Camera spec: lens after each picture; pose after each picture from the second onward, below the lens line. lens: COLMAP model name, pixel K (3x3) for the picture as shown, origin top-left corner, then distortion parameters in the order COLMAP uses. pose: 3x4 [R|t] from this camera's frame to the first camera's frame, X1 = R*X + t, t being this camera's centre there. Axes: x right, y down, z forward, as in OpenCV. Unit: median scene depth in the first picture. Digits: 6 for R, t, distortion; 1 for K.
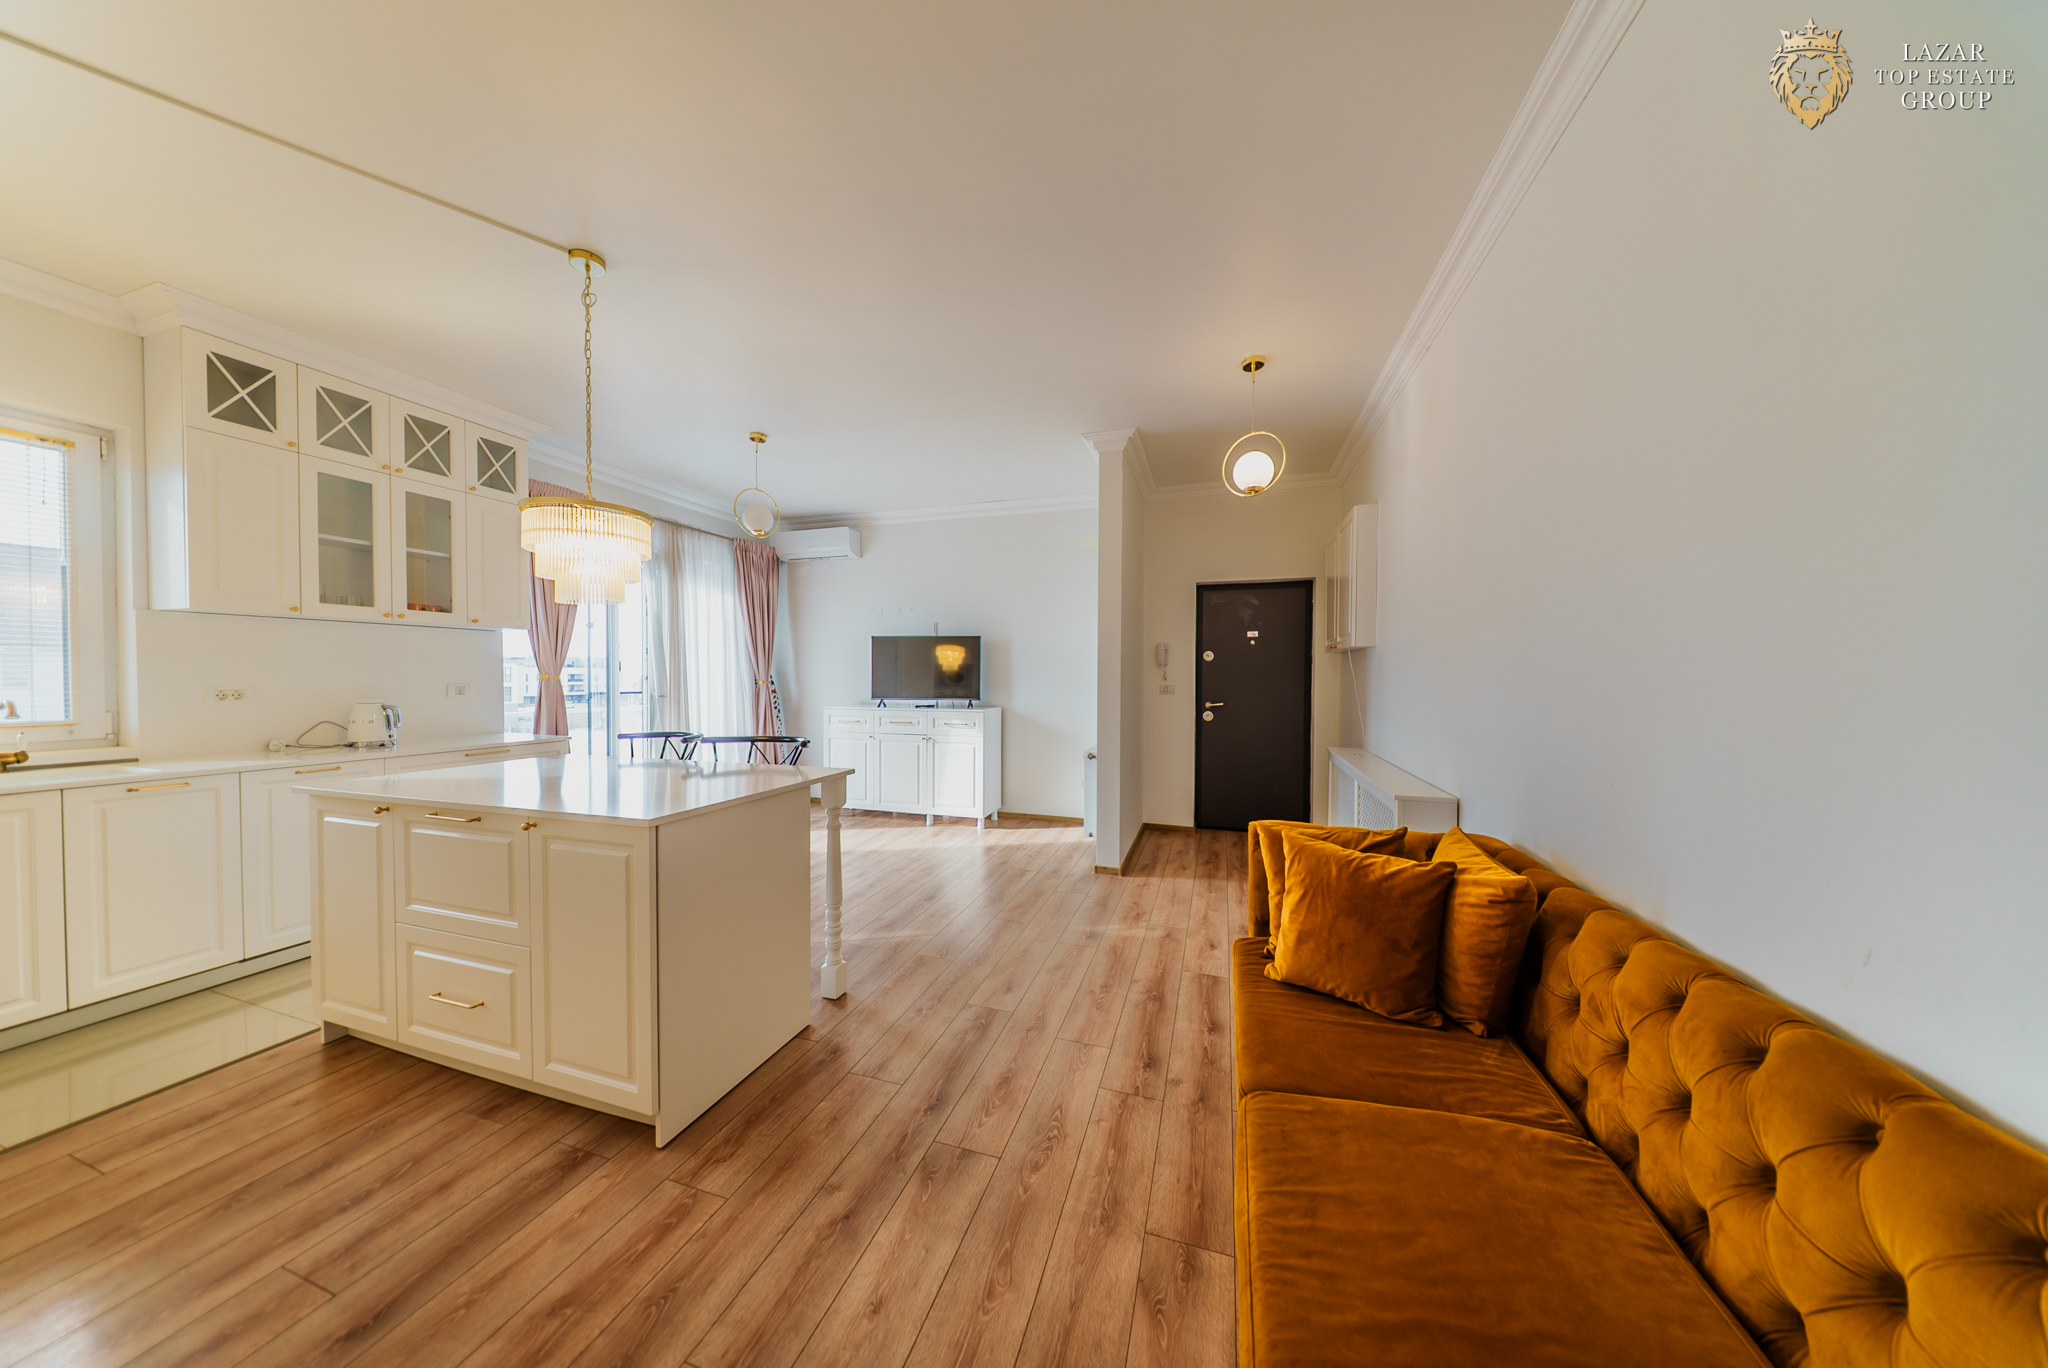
lens RADIAL K [[604.1, 0, 1026.6], [0, 604.1, 679.1], [0, 0, 1]] dist [-0.001259, -0.001079]
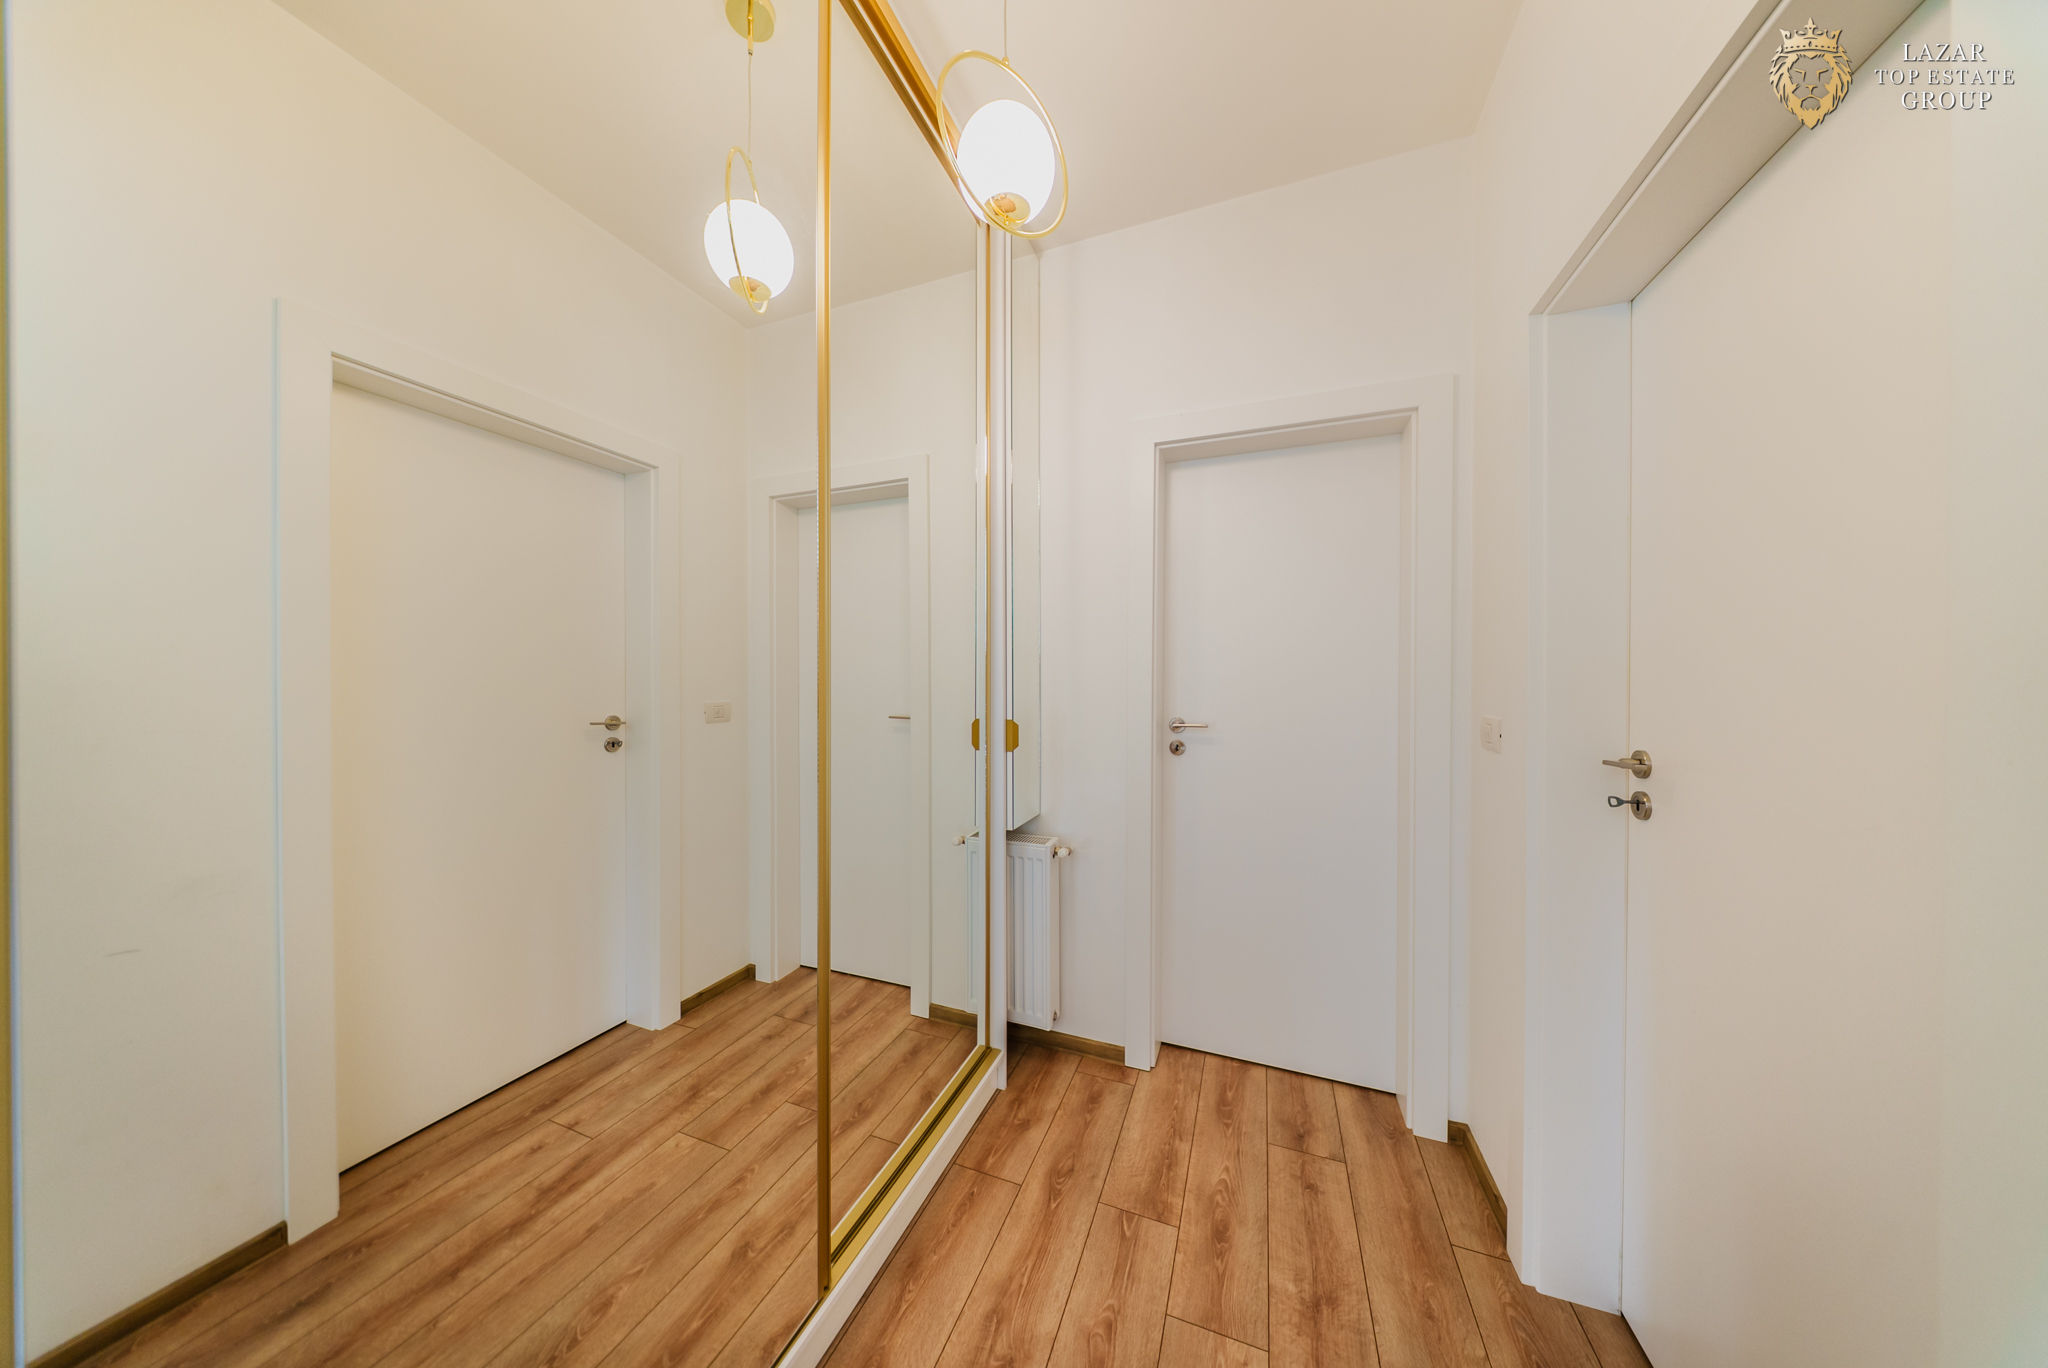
lens RADIAL K [[604.1, 0, 1026.1], [0, 604.1, 681.3], [0, 0, 1]] dist [-0.001259, -0.001079]
pose [[-0.997515, 0.001622, 0.070440, 0.012392], [0.002291, 0.999953, 0.009410, -0.148311], [-0.070422, 0.009548, -0.997472, 4.775036]]
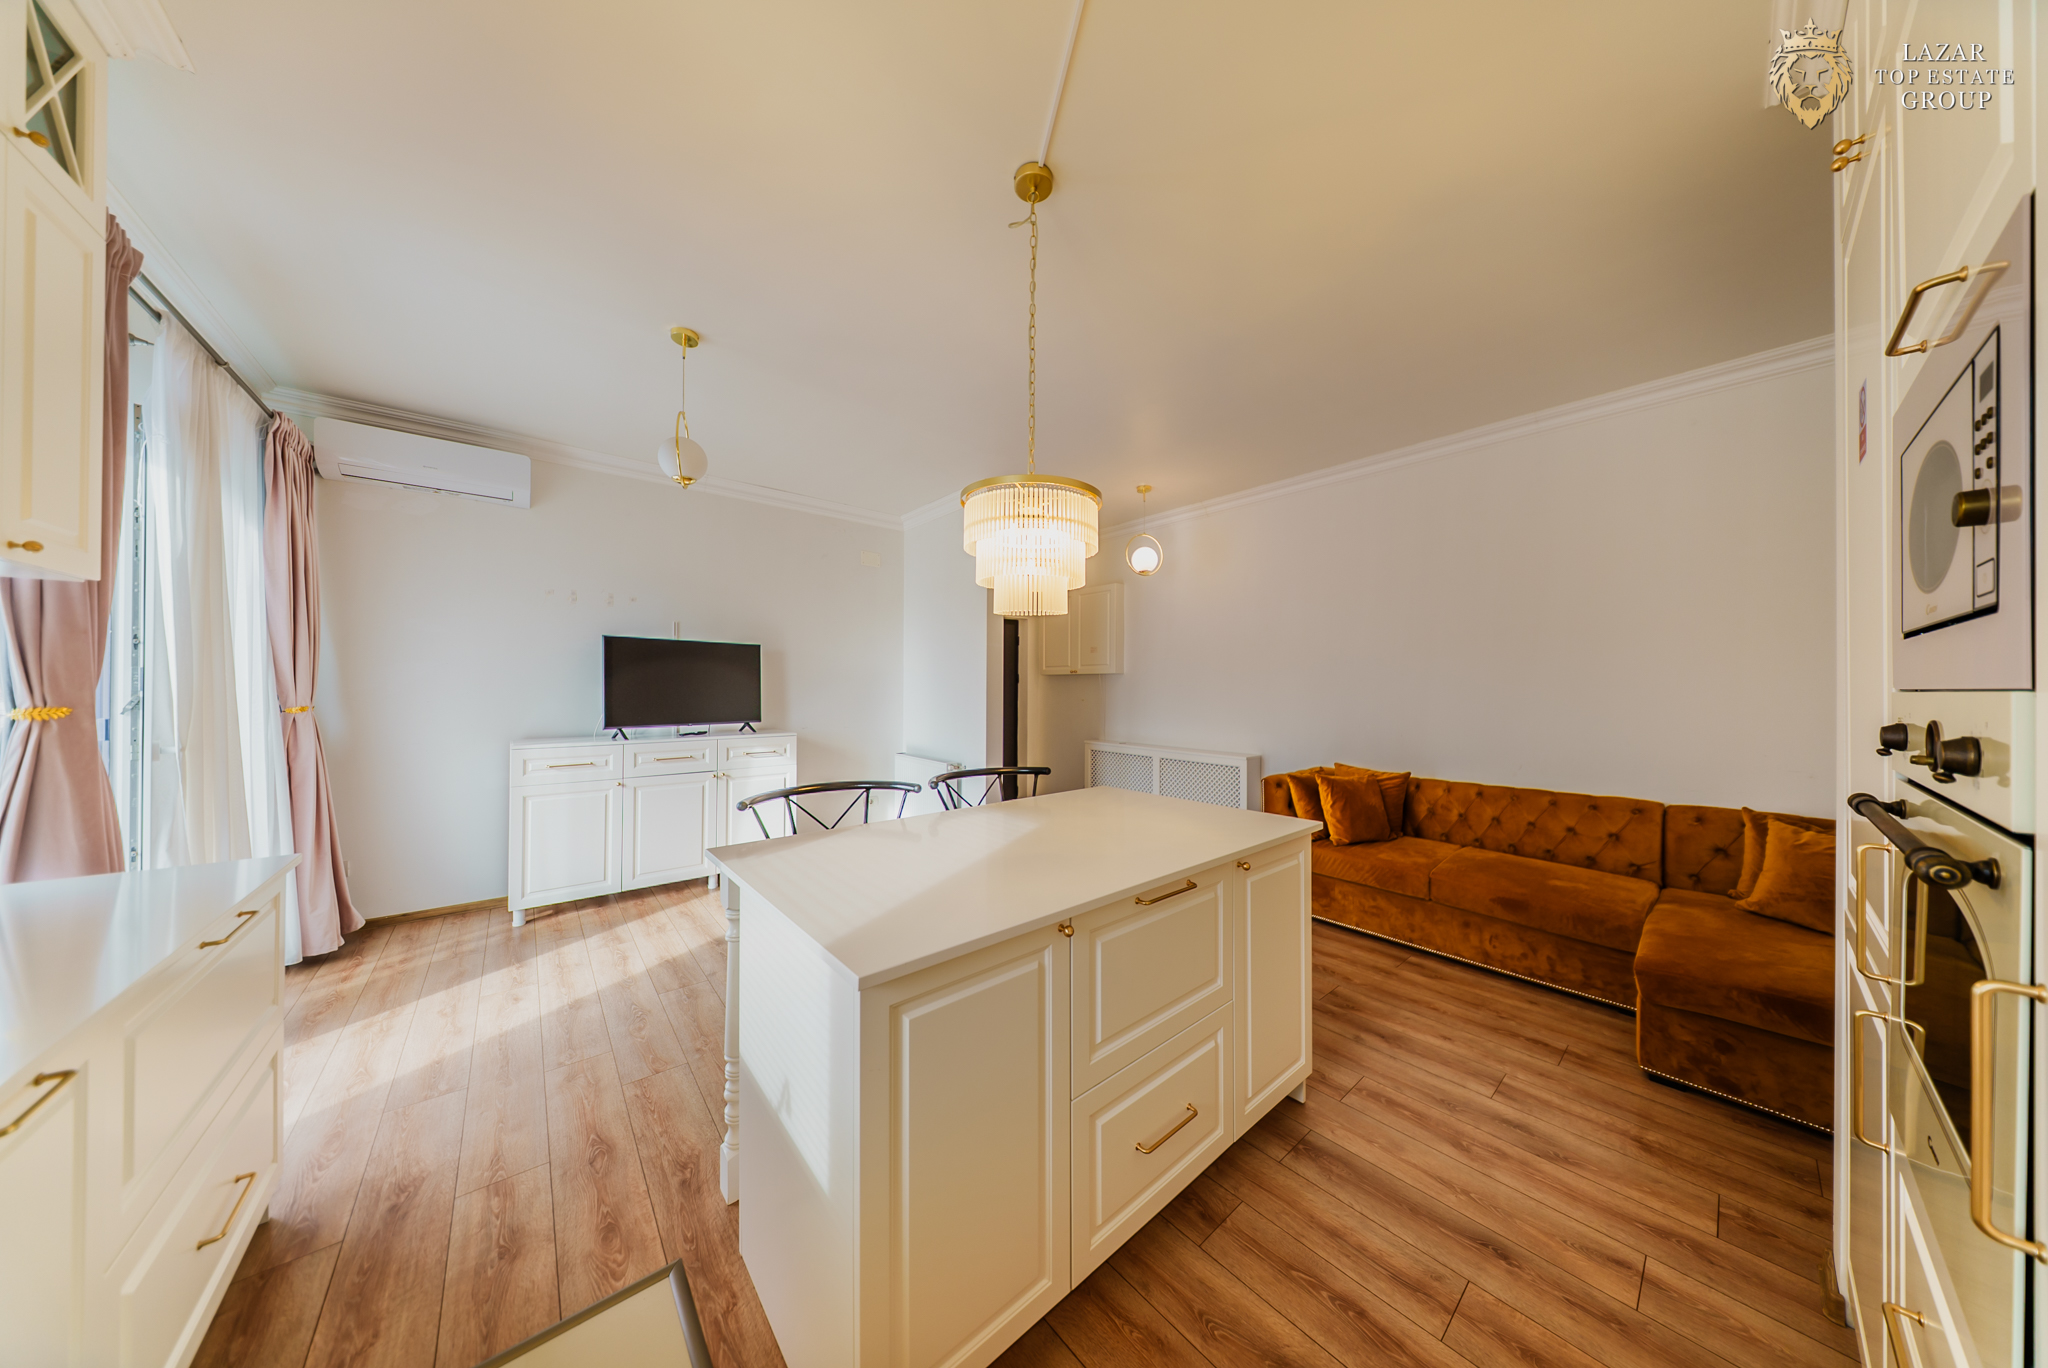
lens RADIAL K [[604.1, 0, 1015.9], [0, 604.1, 683.5], [0, 0, 1]] dist [-0.001259, -0.001079]
pose [[0.534623, 0.003054, 0.845085, -0.938979], [0.000129, 0.999993, -0.003696, -0.024325], [-0.845090, 0.002085, 0.534619, 0.410447]]
